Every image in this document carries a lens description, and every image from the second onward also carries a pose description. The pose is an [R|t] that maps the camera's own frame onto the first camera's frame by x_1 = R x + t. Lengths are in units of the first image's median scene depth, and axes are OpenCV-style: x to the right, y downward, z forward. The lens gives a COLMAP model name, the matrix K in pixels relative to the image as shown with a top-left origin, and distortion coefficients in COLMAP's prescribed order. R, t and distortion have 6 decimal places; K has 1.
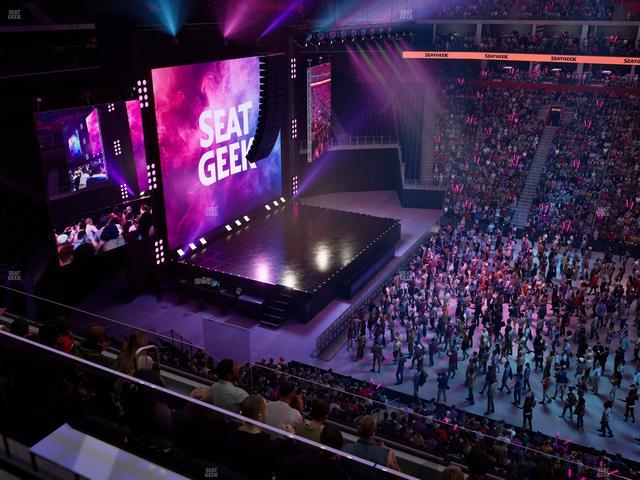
lens RADIAL K [[599.7, 0, 319.9], [0, 599.7, 239.8], [0, 0, 1]] dist [-0.000130, 0.000000]
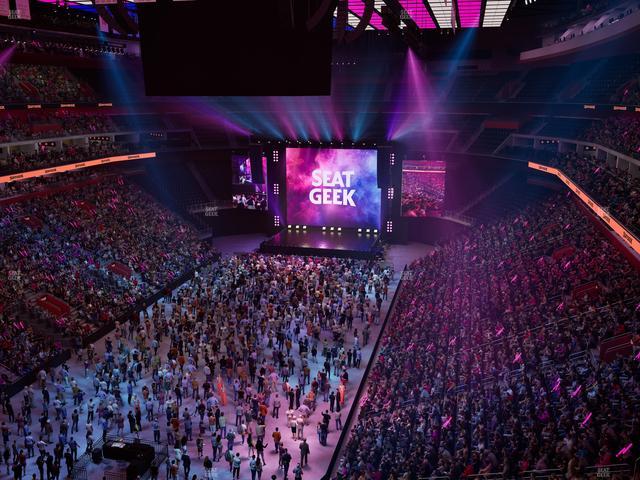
lens RADIAL K [[599.7, 0, 320.7], [0, 599.7, 240.3], [0, 0, 1]] dist [-0.000130, 0.000000]
pose [[0.241724, 0.231830, -0.942244, 1.883019], [-0.351389, 0.926048, 0.137700, -0.274636], [0.904486, 0.297809, 0.305311, 0.407967]]
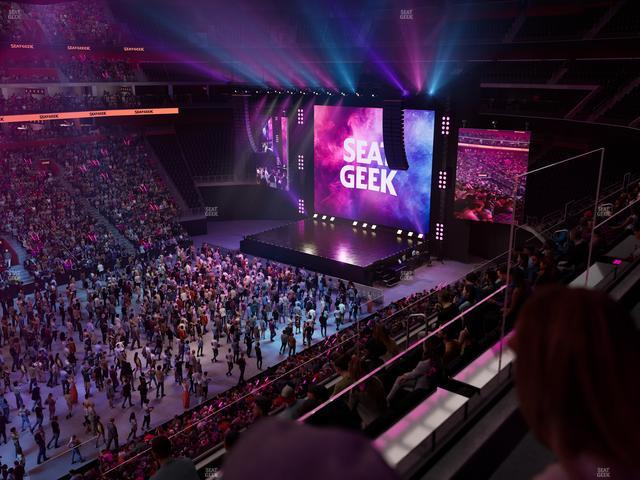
lens RADIAL K [[599.7, 0, 320.5], [0, 599.7, 240.4], [0, 0, 1]] dist [-0.000130, 0.000000]
pose [[-0.205521, 0.265774, -0.941873, 1.281044], [-0.354341, 0.876911, 0.324762, -0.440937], [0.912252, 0.400490, -0.086049, 1.134120]]
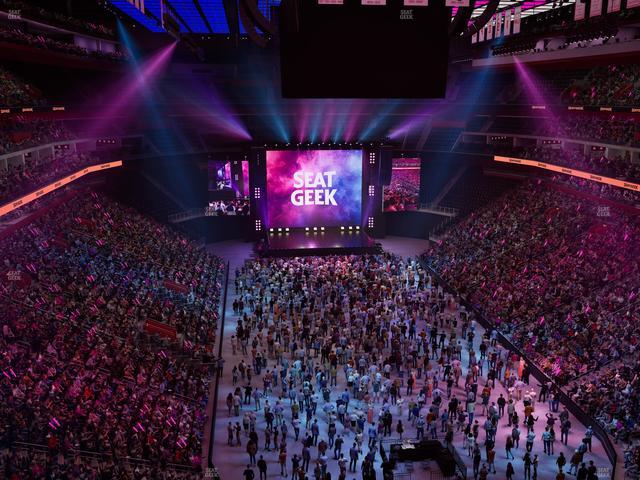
lens RADIAL K [[599.7, 0, 320.4], [0, 599.7, 239.4], [0, 0, 1]] dist [-0.000130, 0.000000]
pose [[0.569394, 0.192444, -0.799222, 1.622222], [-0.298025, 0.954398, 0.017485, -0.037465], [0.766140, 0.228233, 0.600782, -0.203318]]
